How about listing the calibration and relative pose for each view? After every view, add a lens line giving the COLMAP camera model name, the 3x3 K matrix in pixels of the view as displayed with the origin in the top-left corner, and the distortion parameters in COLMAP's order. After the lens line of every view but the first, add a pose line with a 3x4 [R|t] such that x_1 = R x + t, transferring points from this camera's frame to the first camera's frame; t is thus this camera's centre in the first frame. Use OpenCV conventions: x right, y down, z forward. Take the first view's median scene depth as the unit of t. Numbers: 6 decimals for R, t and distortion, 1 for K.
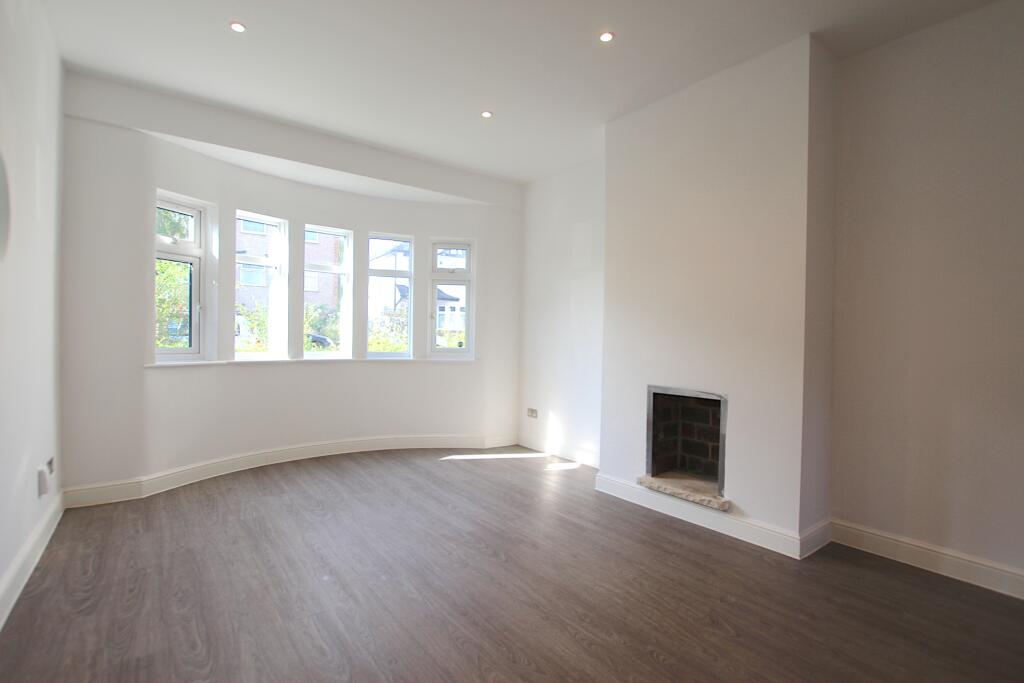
lens RADIAL K [[489.1, 0, 512.0], [0, 489.1, 341.5], [0, 0, 1]] dist [-0.027610, 0.000449]
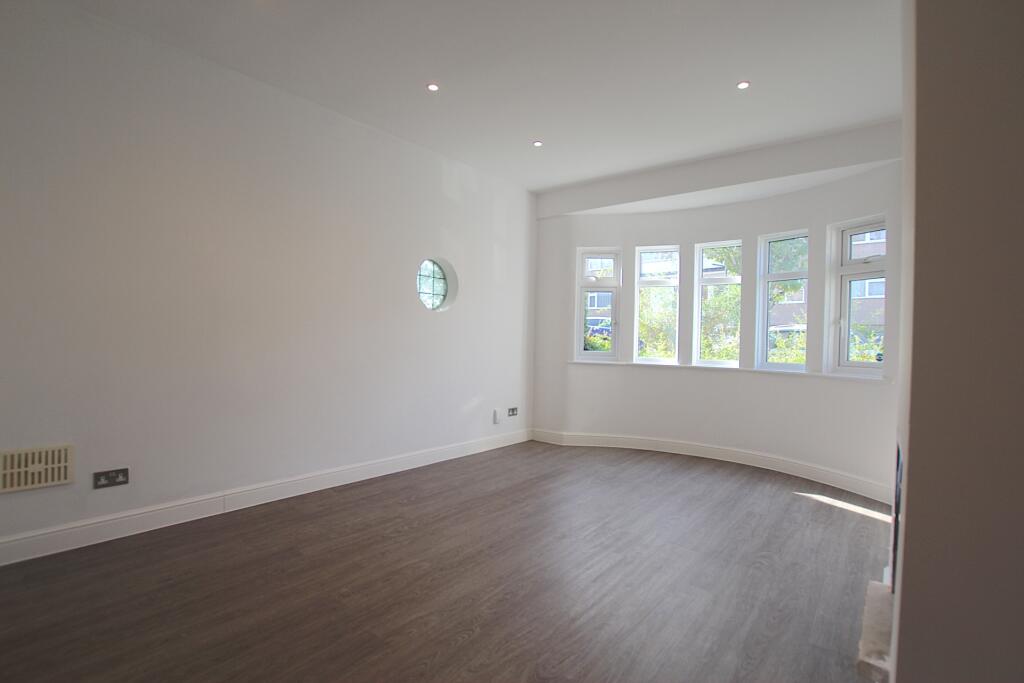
lens RADIAL K [[489.1, 0, 512.0], [0, 489.1, 341.5], [0, 0, 1]] dist [-0.027610, 0.000449]
pose [[0.217719, -0.010128, -0.975959, 0.581060], [-0.029607, 0.999417, -0.016976, 0.012678], [0.975562, 0.032591, 0.217292, 0.361060]]
